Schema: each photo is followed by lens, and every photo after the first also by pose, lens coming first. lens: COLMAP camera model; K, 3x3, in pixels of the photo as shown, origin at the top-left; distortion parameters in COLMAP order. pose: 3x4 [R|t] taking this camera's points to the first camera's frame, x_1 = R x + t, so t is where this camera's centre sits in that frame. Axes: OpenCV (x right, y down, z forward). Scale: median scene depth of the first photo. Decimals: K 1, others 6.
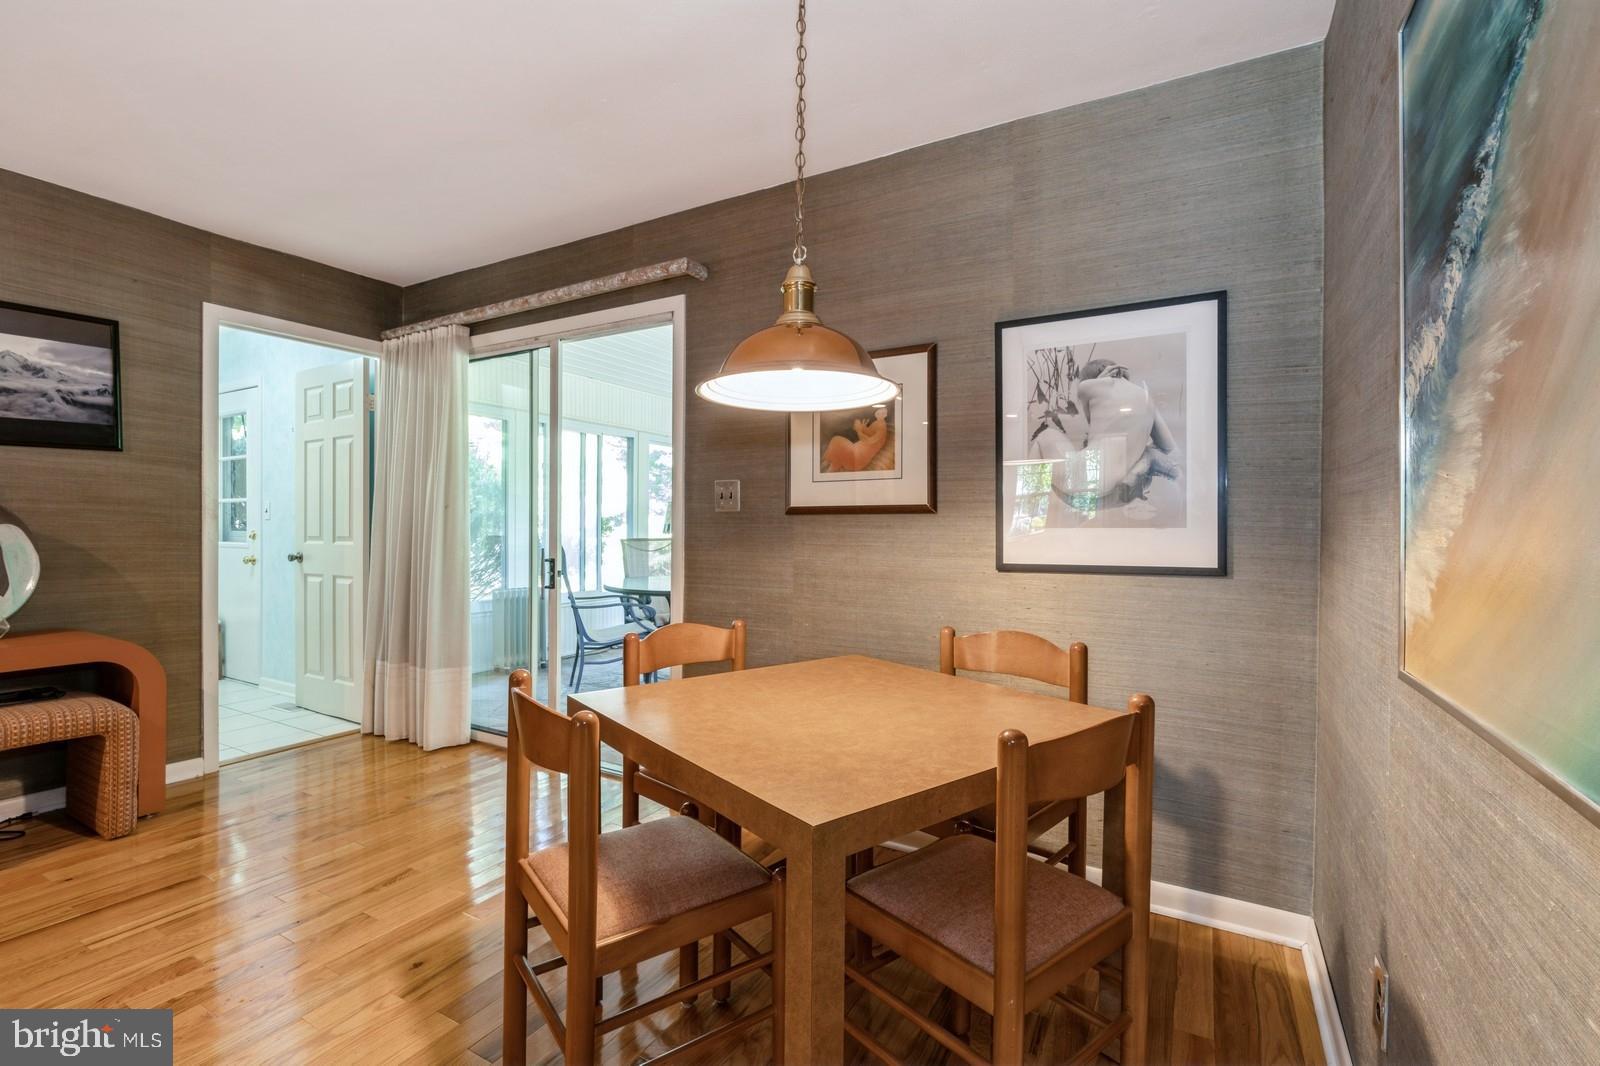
lens RADIAL K [[721.0, 0, 787.1], [0, 721.0, 533.5], [0, 0, 1]] dist [-0.010960, 0.004942]
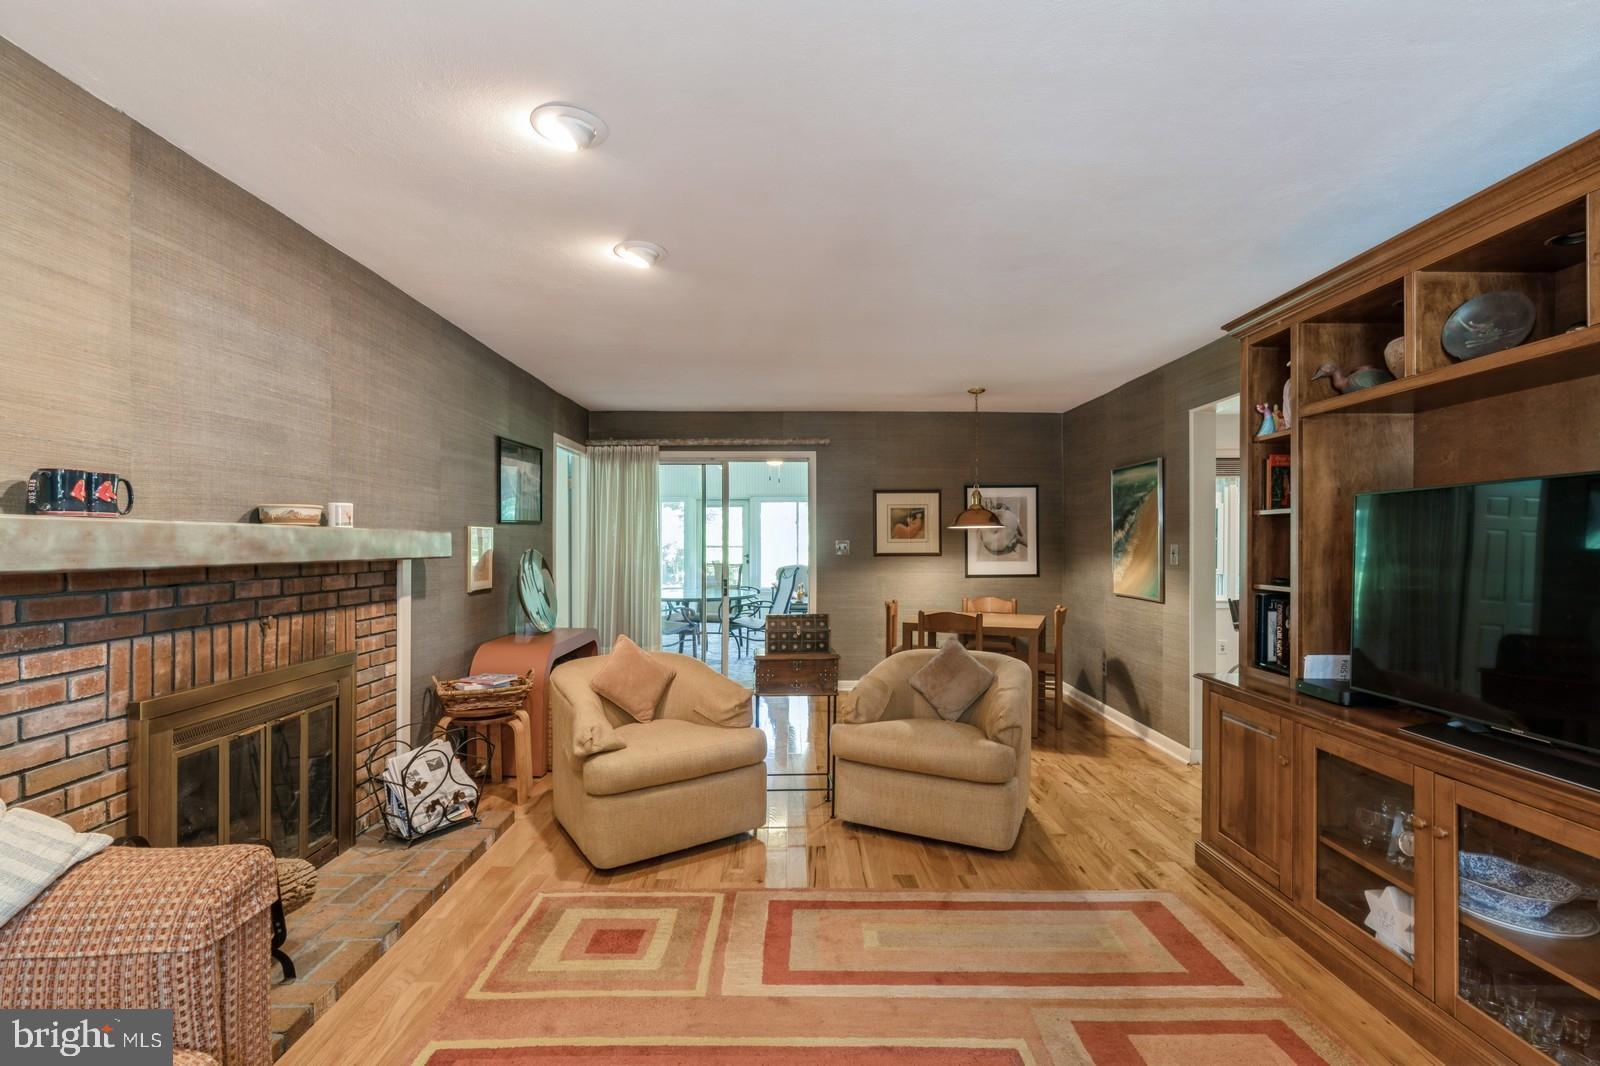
lens RADIAL K [[721.0, 0, 810.3], [0, 721.0, 540.6], [0, 0, 1]] dist [-0.010960, 0.004942]
pose [[0.861422, -0.005831, 0.507857, -1.563040], [0.010142, 0.999932, -0.005722, -0.076834], [-0.507789, 0.010080, 0.861423, -1.012381]]
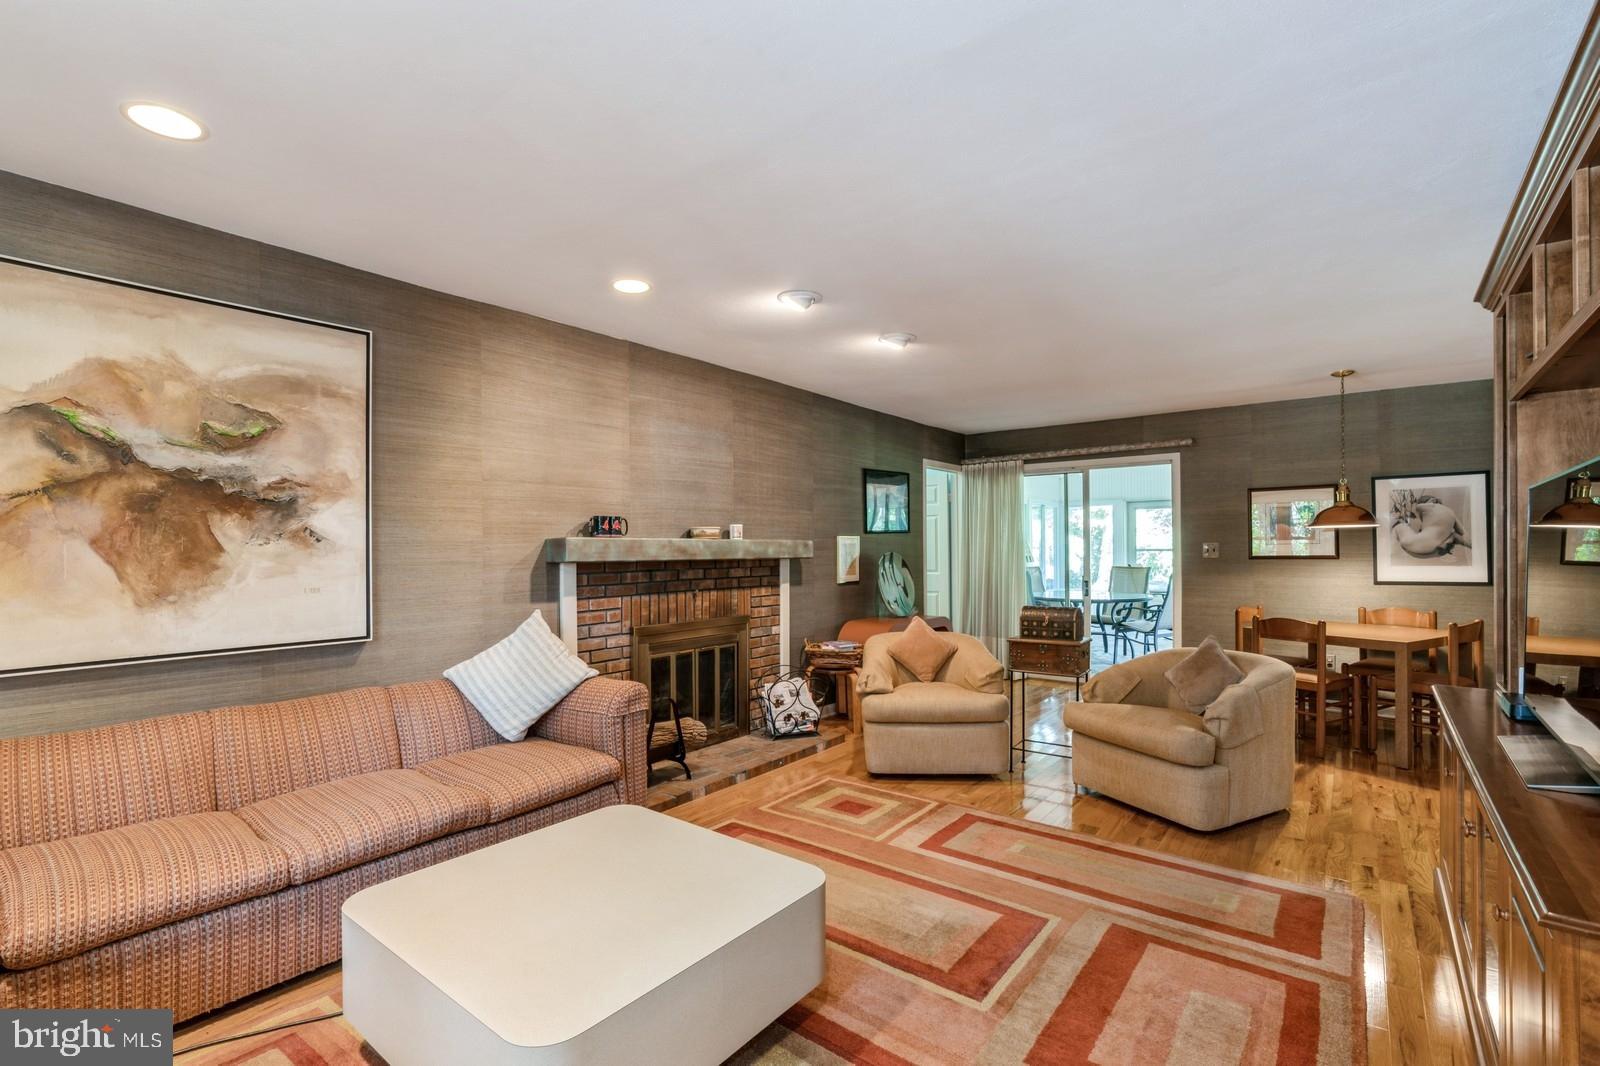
lens RADIAL K [[721.0, 0, 802.0], [0, 721.0, 547.1], [0, 0, 1]] dist [-0.010960, 0.004942]
pose [[0.991855, -0.015561, -0.126414, -1.226408], [0.014255, 0.999835, -0.011231, -0.067351], [0.126568, 0.009337, 0.991914, -1.501067]]
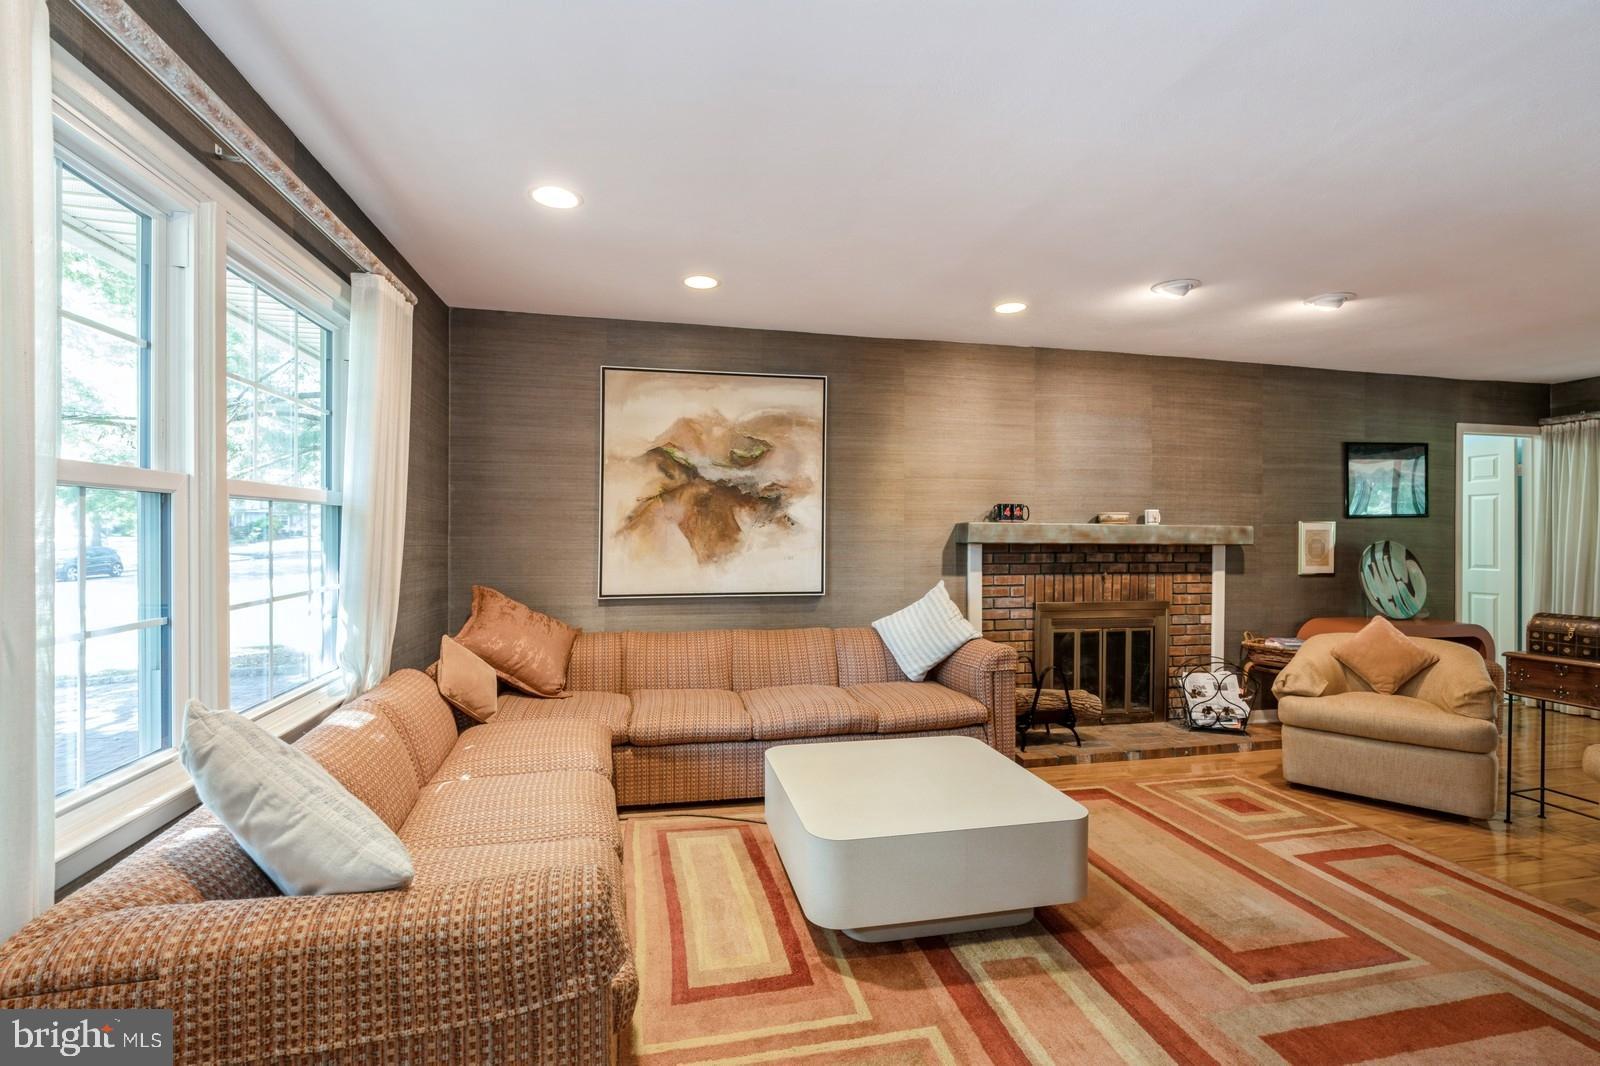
lens RADIAL K [[721.0, 0, 815.9], [0, 721.0, 529.4], [0, 0, 1]] dist [-0.010960, 0.004942]
pose [[0.696804, -0.007424, -0.717223, -0.904615], [-0.005987, 0.999851, -0.016166, -0.062493], [0.717236, 0.015558, 0.696656, -1.597743]]
